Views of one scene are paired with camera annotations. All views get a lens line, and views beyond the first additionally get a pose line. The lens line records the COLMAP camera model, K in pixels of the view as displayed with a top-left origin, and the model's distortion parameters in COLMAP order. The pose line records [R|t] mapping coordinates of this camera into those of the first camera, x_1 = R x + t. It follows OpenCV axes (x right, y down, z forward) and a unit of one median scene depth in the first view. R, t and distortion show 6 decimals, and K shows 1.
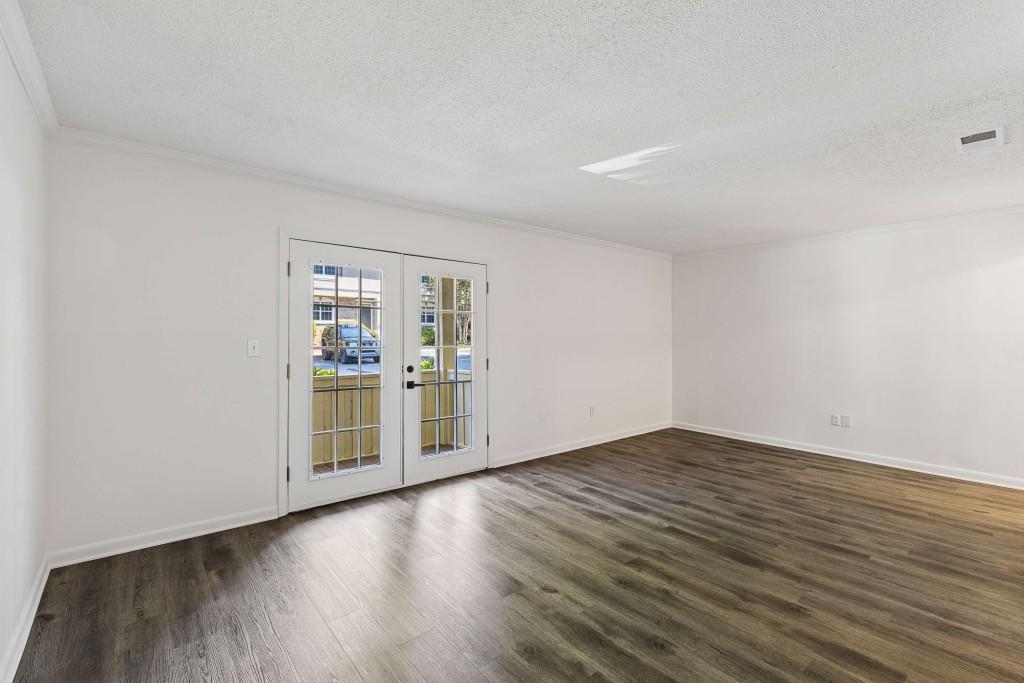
lens RADIAL K [[461.5, 0, 518.1], [0, 461.5, 337.3], [0, 0, 1]] dist [0.008752, -0.003181]
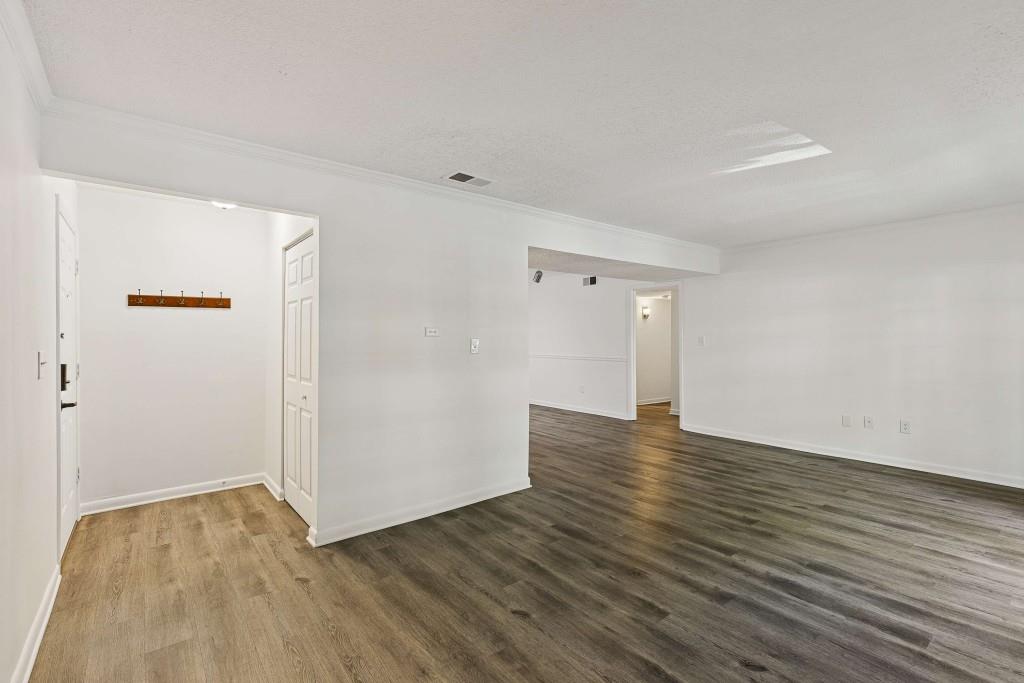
lens RADIAL K [[461.5, 0, 517.4], [0, 461.5, 328.0], [0, 0, 1]] dist [0.008752, -0.003181]
pose [[-0.999851, -0.001857, 0.017143, 0.700855], [-0.002163, 0.999838, -0.017865, -0.003157], [-0.017107, -0.017900, -0.999693, 1.846761]]
